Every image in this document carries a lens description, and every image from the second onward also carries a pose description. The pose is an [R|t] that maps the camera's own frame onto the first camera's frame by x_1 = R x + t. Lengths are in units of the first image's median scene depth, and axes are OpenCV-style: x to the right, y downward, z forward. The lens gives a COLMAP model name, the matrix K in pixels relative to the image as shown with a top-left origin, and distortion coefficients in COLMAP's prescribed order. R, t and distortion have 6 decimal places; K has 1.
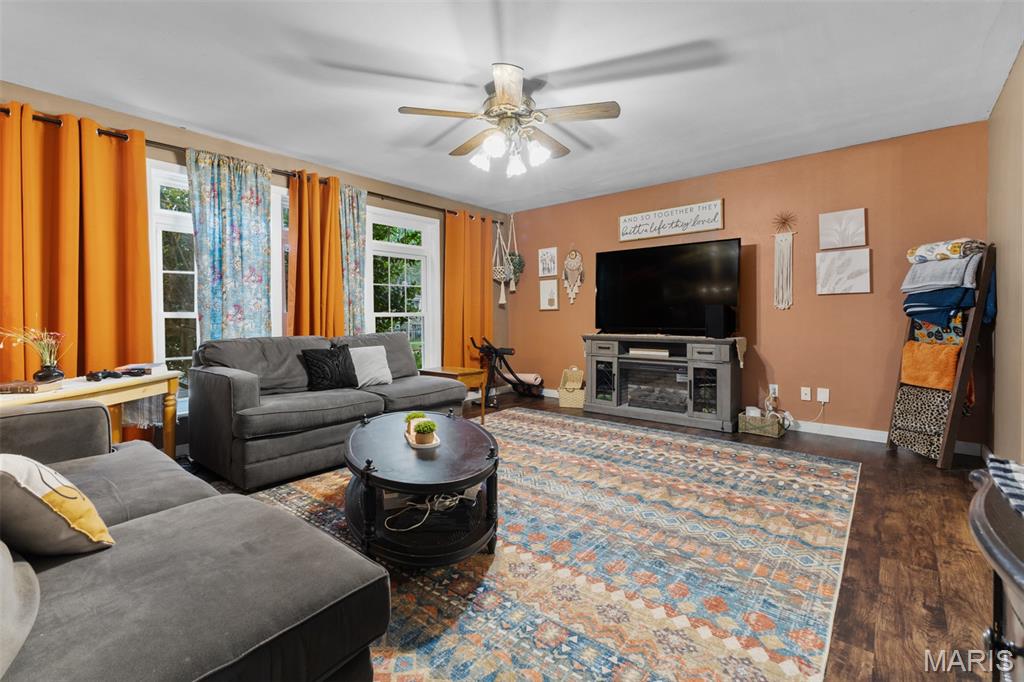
lens RADIAL K [[447.8, 0, 512.0], [0, 447.8, 341.0], [0, 0, 1]] dist [0.003645, 0.000038]
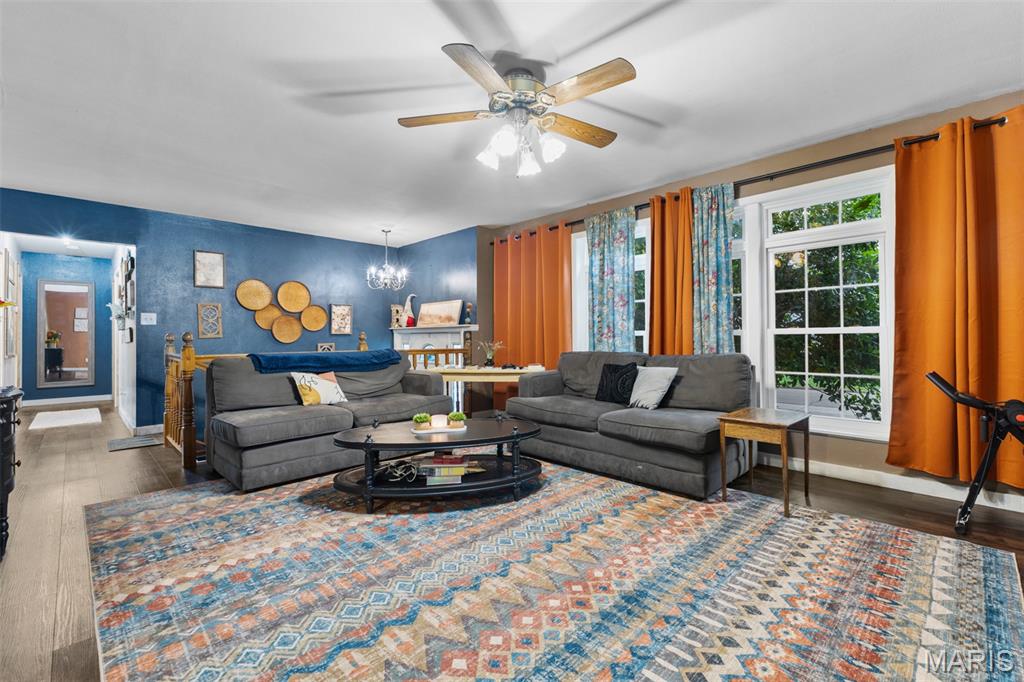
lens RADIAL K [[453.2, 0, 511.1], [0, 453.2, 327.5], [0, 0, 1]] dist [0.009450, -0.000667]
pose [[-0.102106, -0.015014, -0.994660, 0.884482], [-0.043513, 0.998997, -0.010612, -0.060494], [0.993821, 0.042197, -0.102657, 1.070070]]
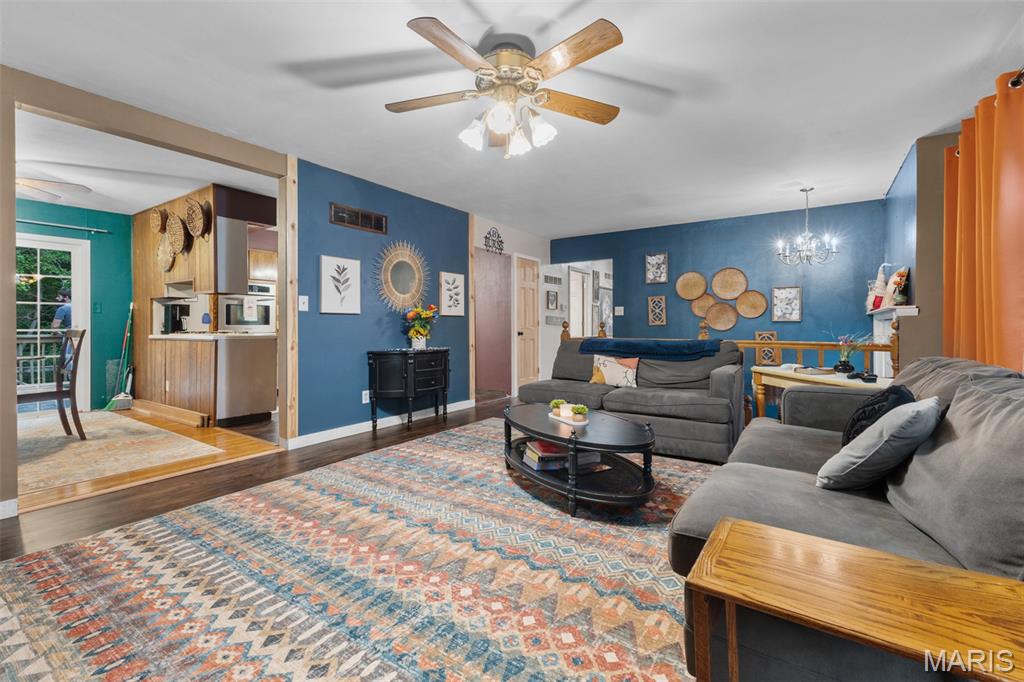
lens RADIAL K [[453.2, 0, 511.1], [0, 453.2, 327.5], [0, 0, 1]] dist [0.009450, -0.000667]
pose [[-0.995986, 0.006116, -0.089302, 0.064087], [0.001129, 0.998442, 0.055787, -0.099240], [0.089504, 0.055463, -0.994441, 1.838763]]
